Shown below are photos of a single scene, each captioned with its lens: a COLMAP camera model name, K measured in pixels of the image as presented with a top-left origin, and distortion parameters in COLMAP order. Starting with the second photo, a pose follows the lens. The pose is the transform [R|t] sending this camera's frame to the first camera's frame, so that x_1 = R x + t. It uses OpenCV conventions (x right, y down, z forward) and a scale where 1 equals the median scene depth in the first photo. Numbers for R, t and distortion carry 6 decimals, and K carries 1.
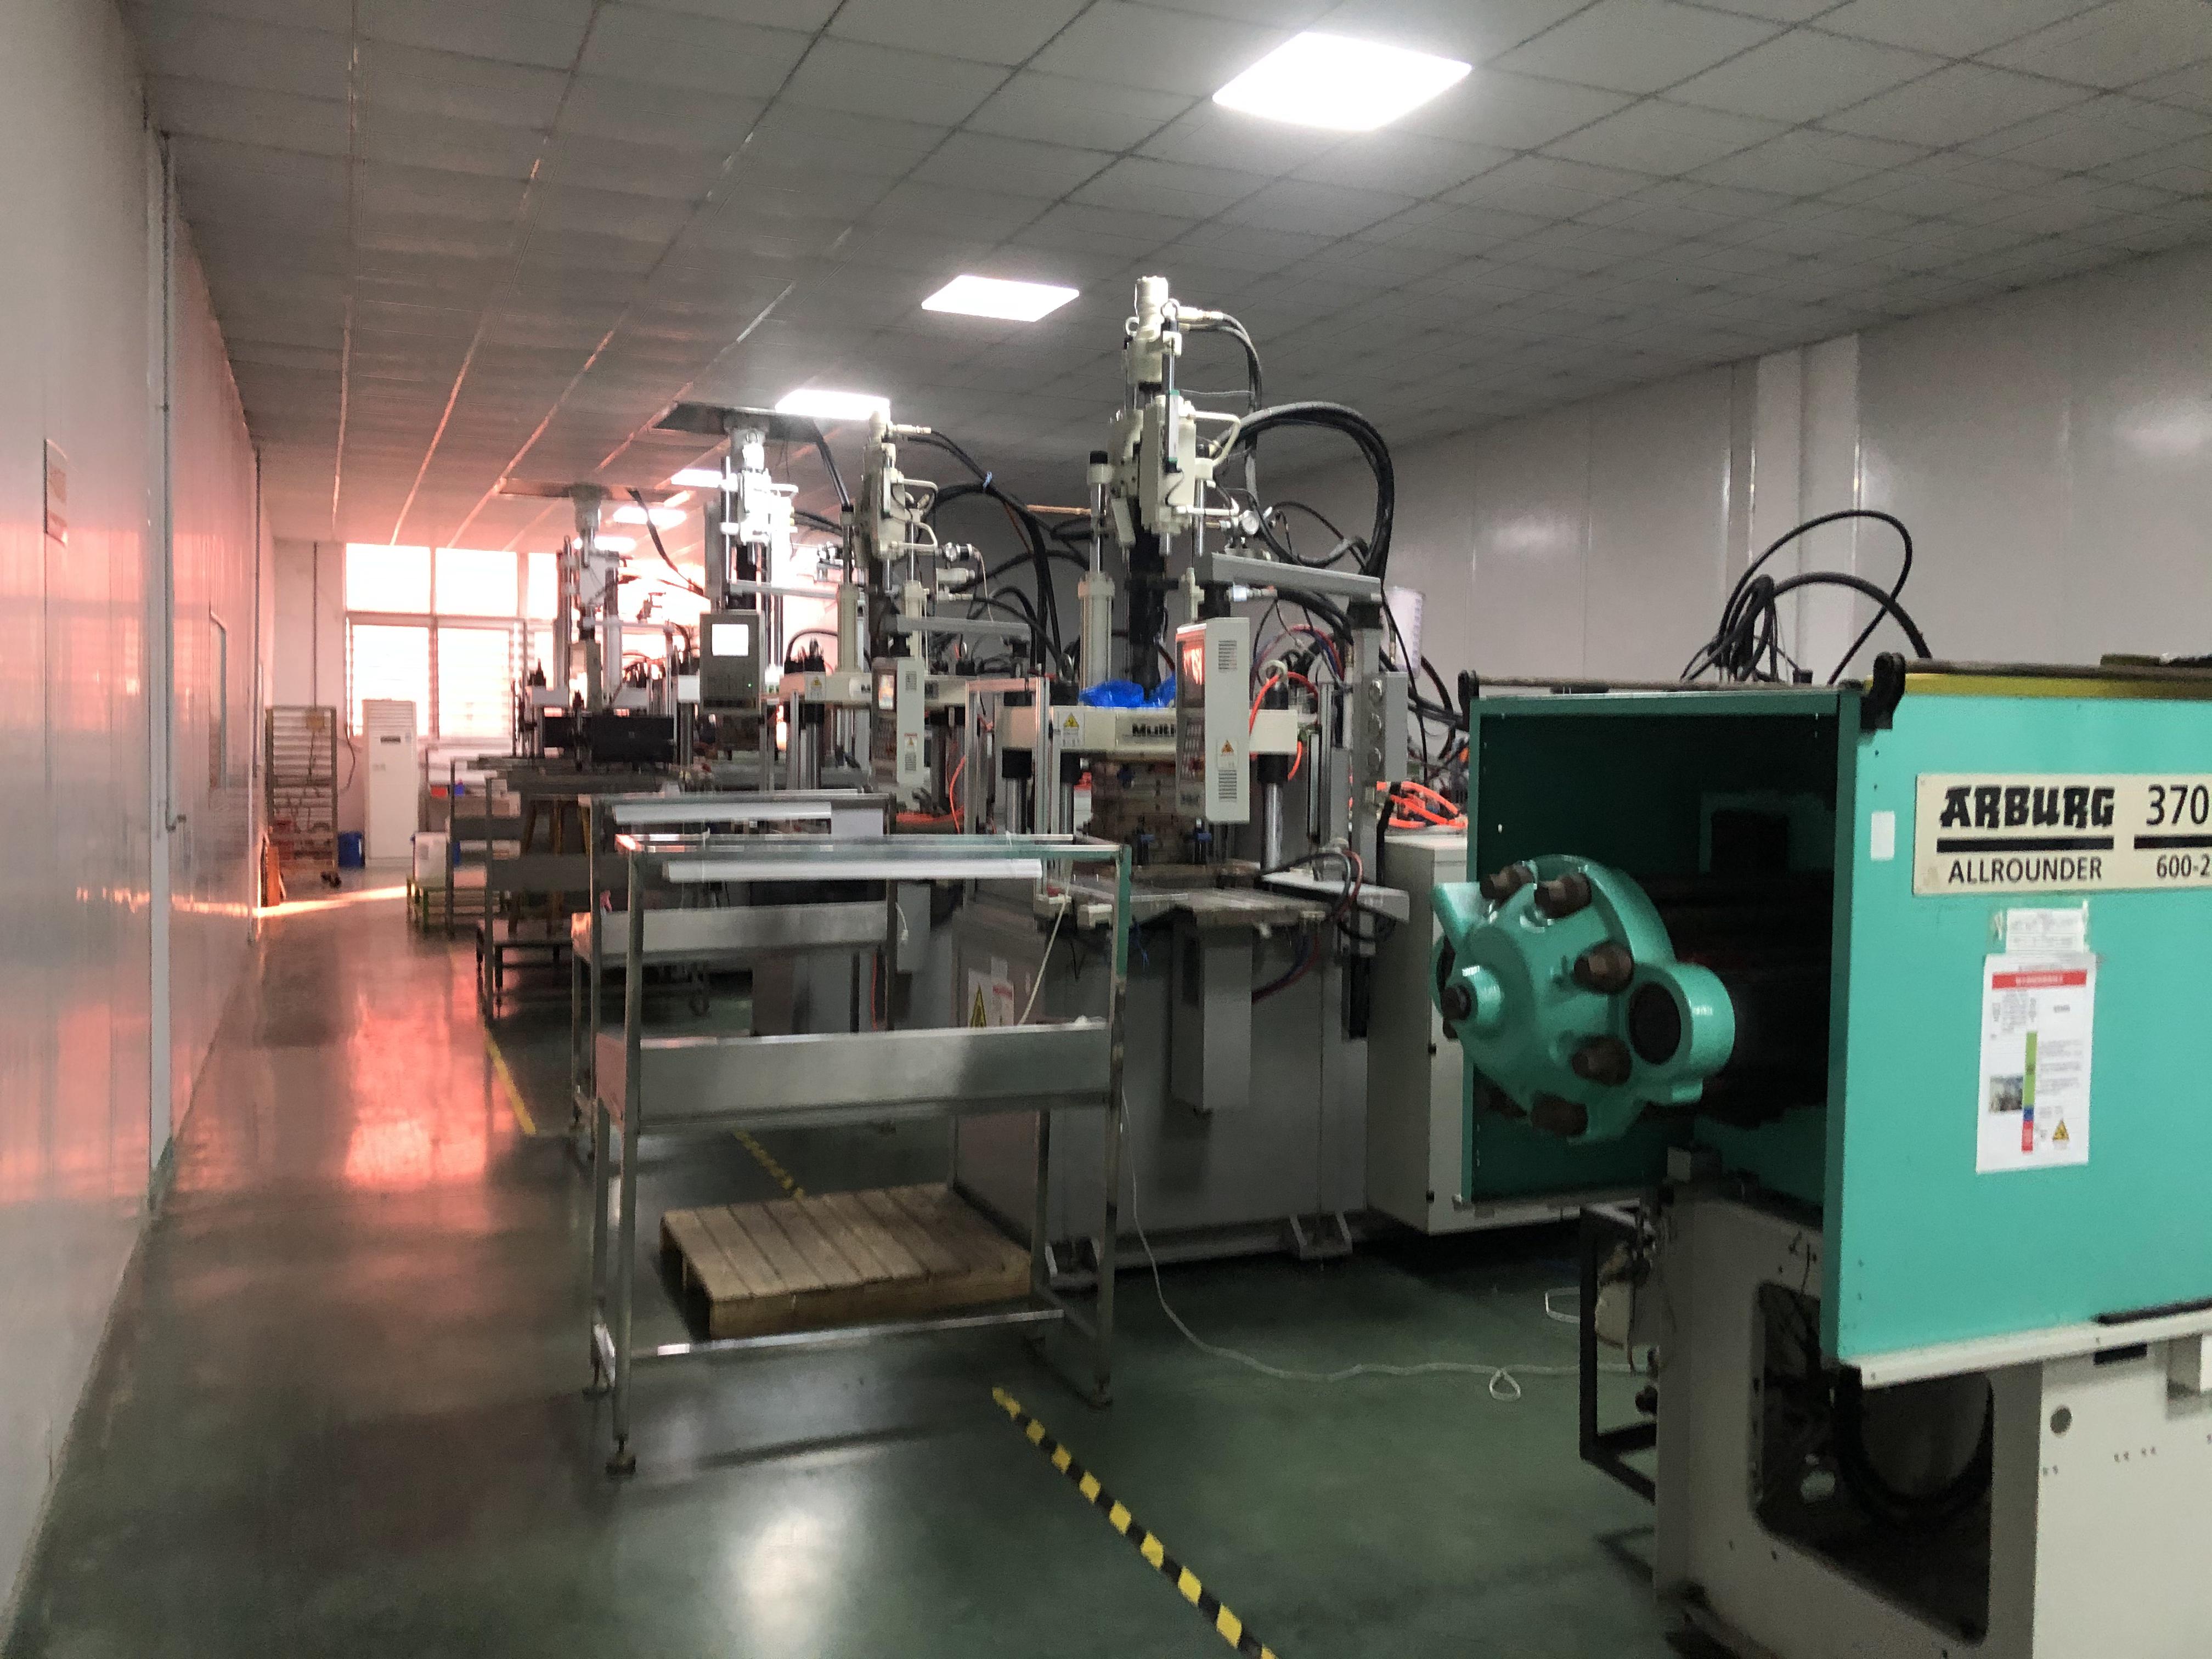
lens RADIAL K [[1795.9, 0, 1098.3], [0, 1795.9, 832.0], [0, 0, 1]] dist [0.044364, -0.047275]
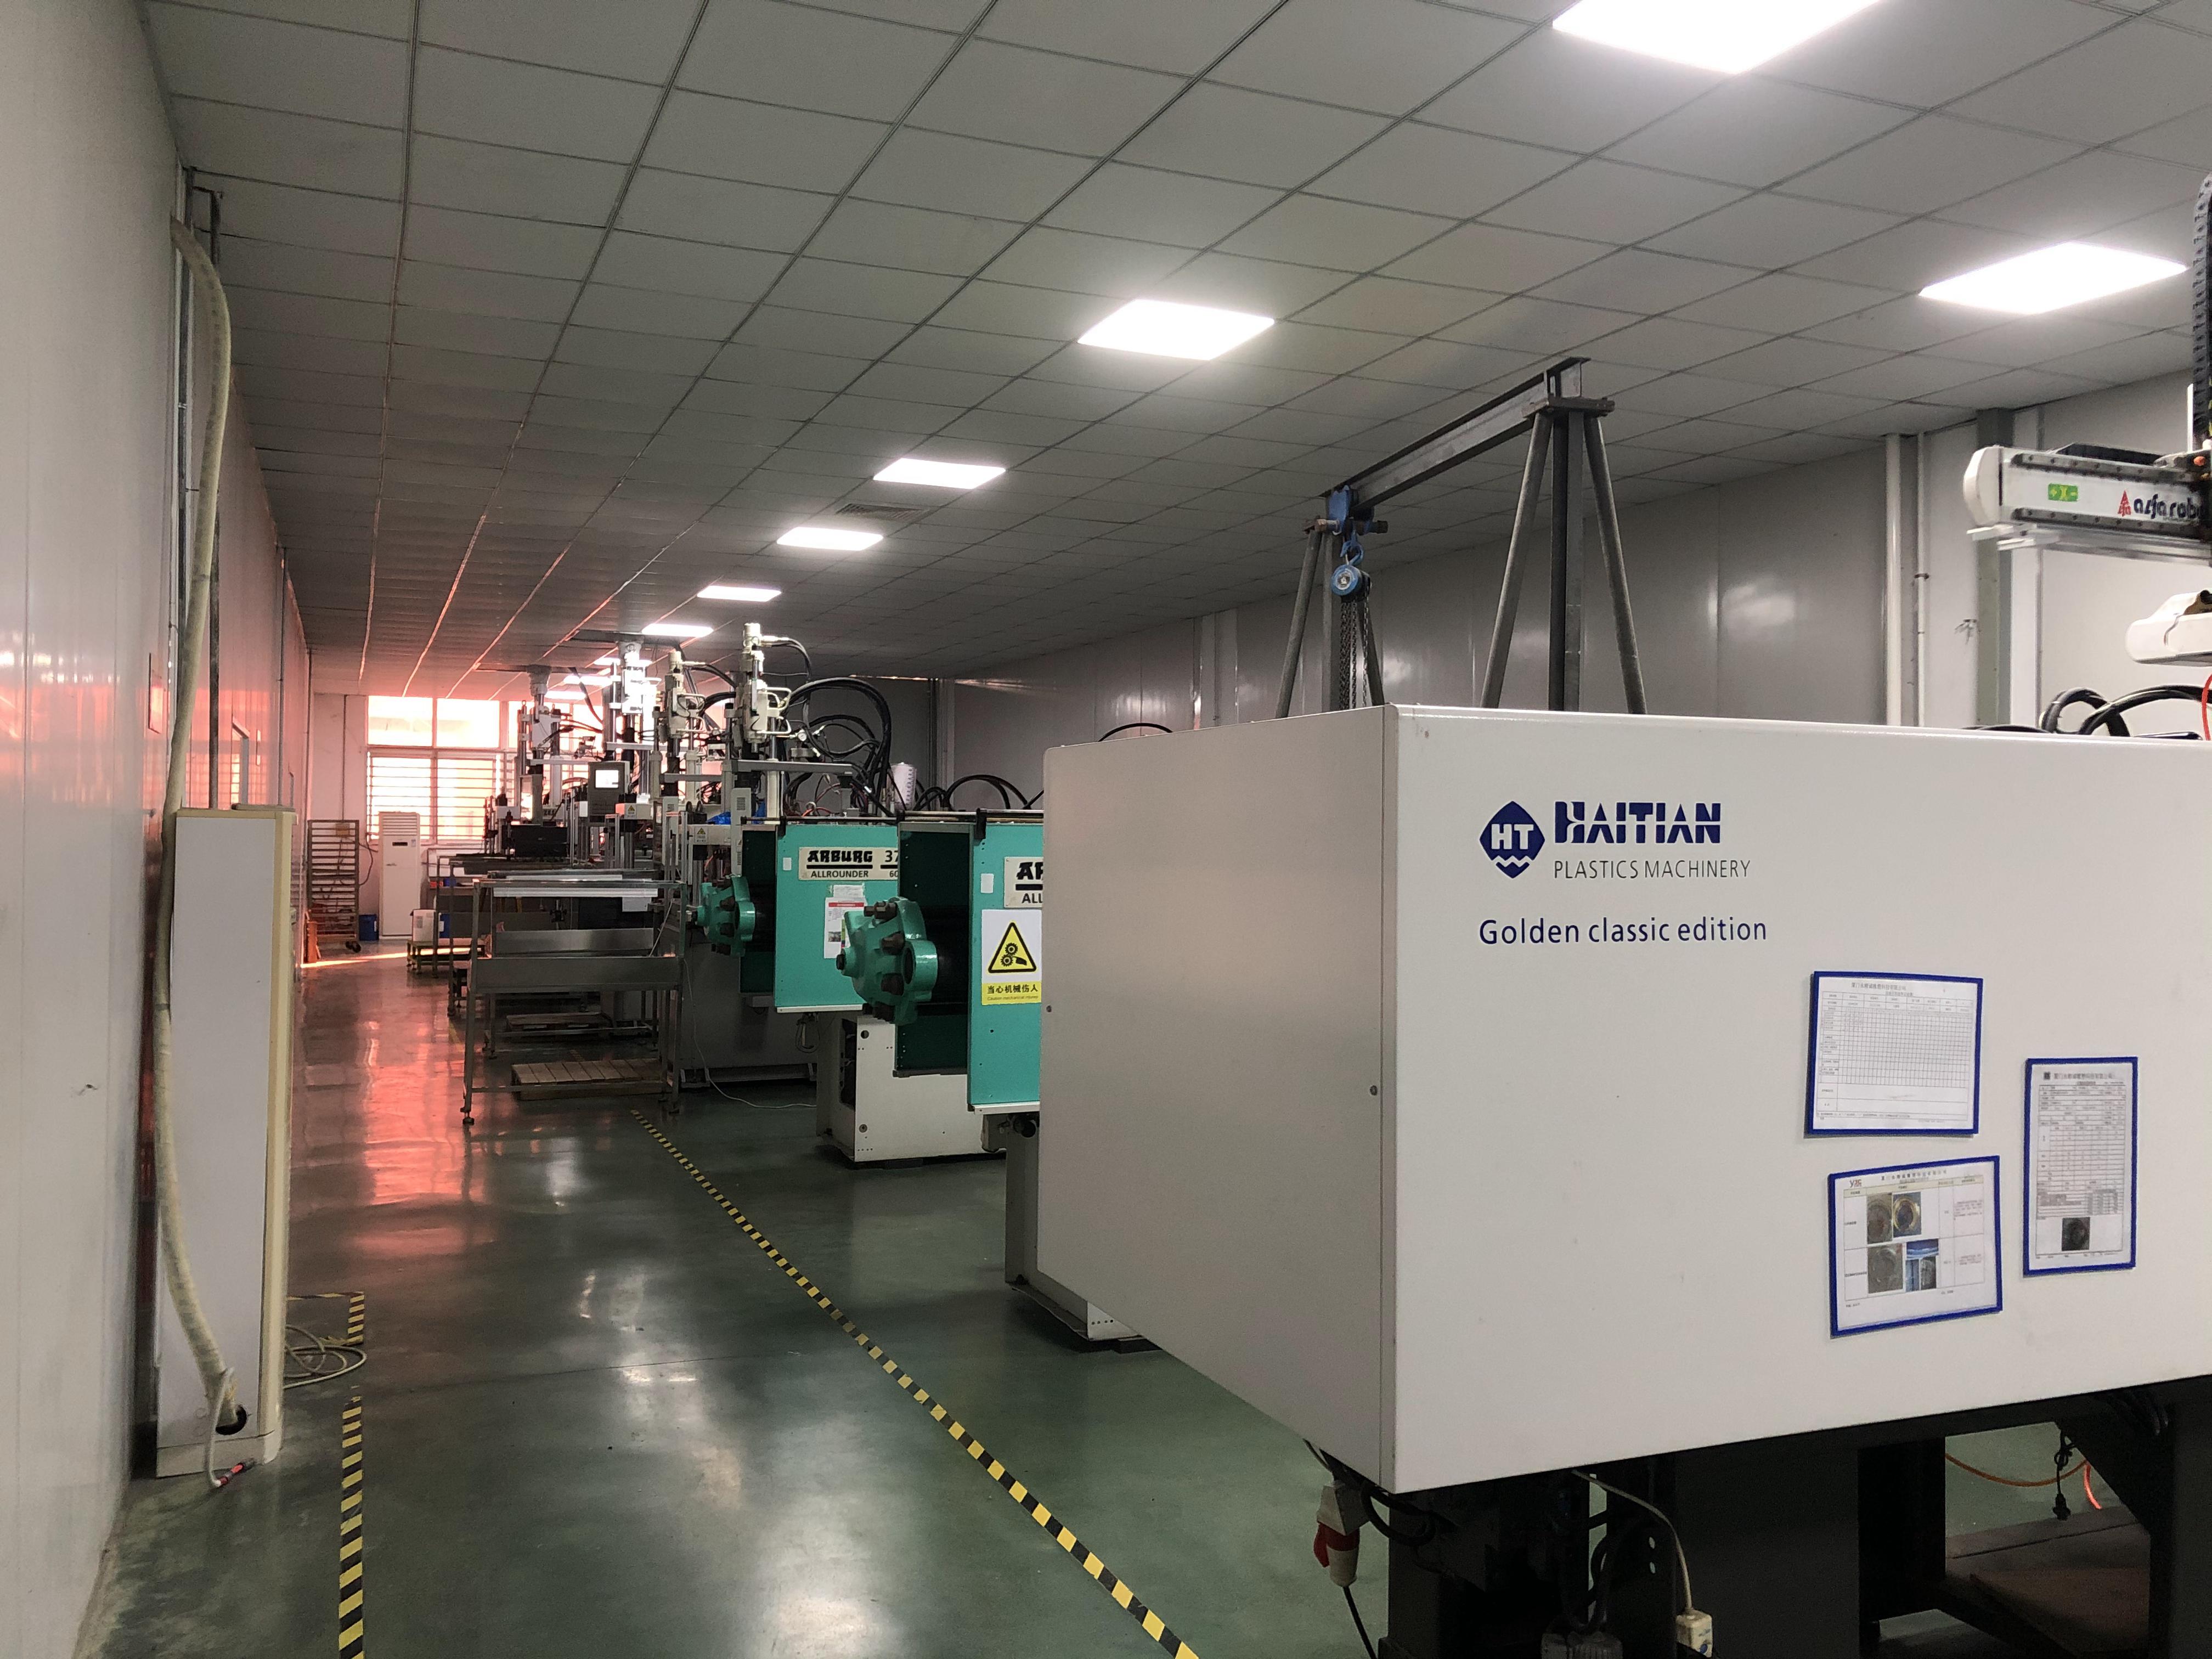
lens RADIAL K [[1795.9, 0, 1116.6], [0, 1795.9, 817.7], [0, 0, 1]] dist [0.044364, -0.047275]
pose [[0.999986, -0.005310, 0.000320, 0.171786], [0.005320, 0.997931, -0.064074, 0.022862], [0.000021, 0.064075, 0.997945, -0.415152]]
